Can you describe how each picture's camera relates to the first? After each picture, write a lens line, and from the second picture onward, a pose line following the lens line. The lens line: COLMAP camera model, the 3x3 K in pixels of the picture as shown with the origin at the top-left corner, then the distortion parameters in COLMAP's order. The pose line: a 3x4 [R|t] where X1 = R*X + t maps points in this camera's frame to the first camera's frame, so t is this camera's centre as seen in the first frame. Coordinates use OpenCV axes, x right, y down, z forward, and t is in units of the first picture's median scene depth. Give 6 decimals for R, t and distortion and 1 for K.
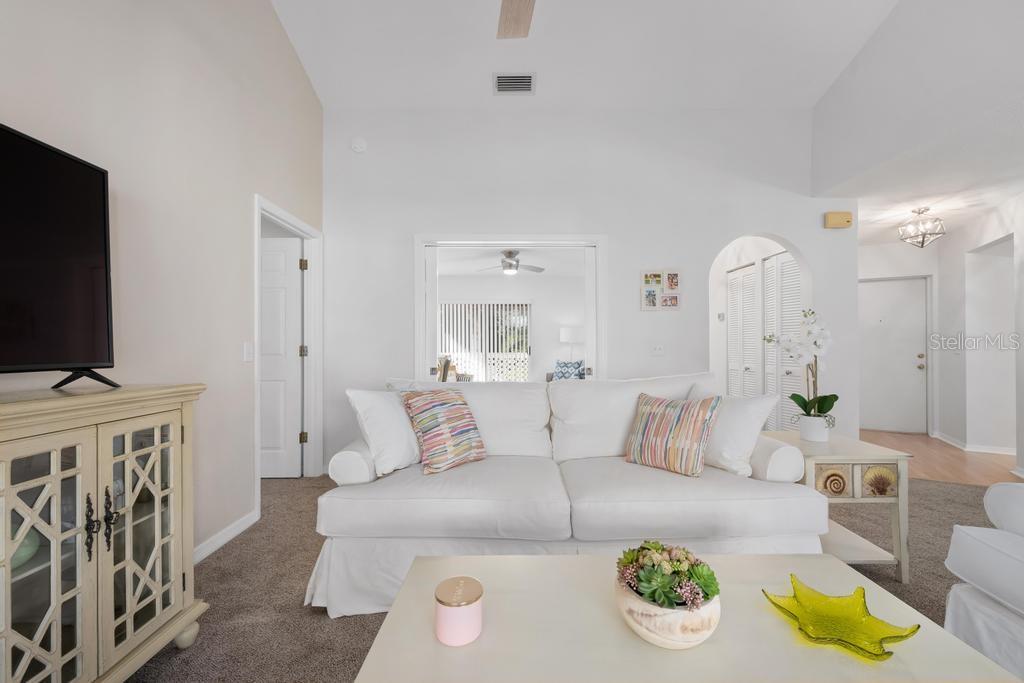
lens RADIAL K [[416.3, 0, 512.0], [0, 416.3, 341.5], [0, 0, 1]] dist [0.003063, 0.000359]
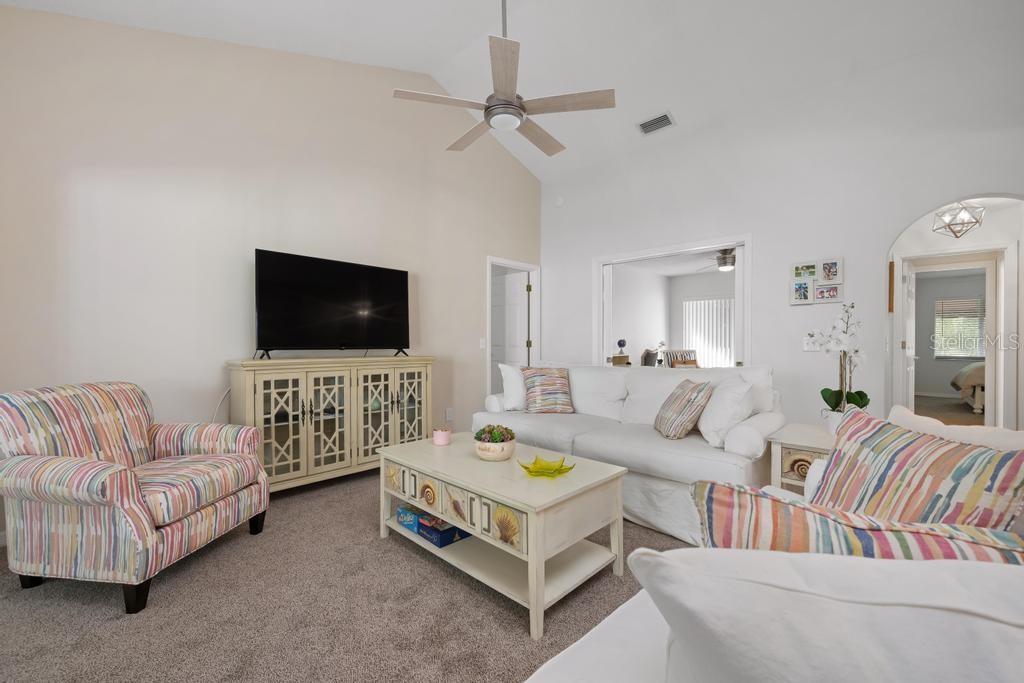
lens RADIAL K [[416.3, 0, 512.0], [0, 416.3, 341.5], [0, 0, 1]] dist [0.003063, 0.000359]
pose [[0.713763, 0.003406, -0.700379, 0.709954], [0.005108, 0.999936, 0.010068, -0.001465], [0.700369, -0.010764, 0.713700, -0.208633]]
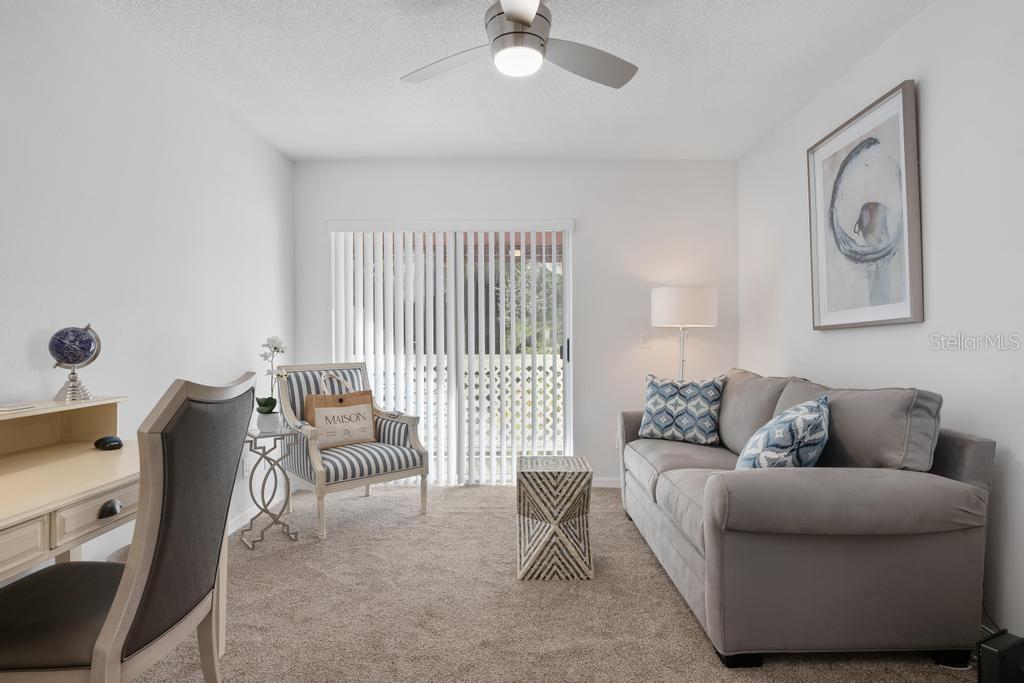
lens RADIAL K [[556.3, 0, 512.0], [0, 556.3, 341.5], [0, 0, 1]] dist [-0.000047, -0.000044]
pose [[0.999834, -0.000712, -0.018201, -0.004287], [0.000853, 0.999970, 0.007734, 0.027401], [0.018195, -0.007748, 0.999804, 1.328702]]
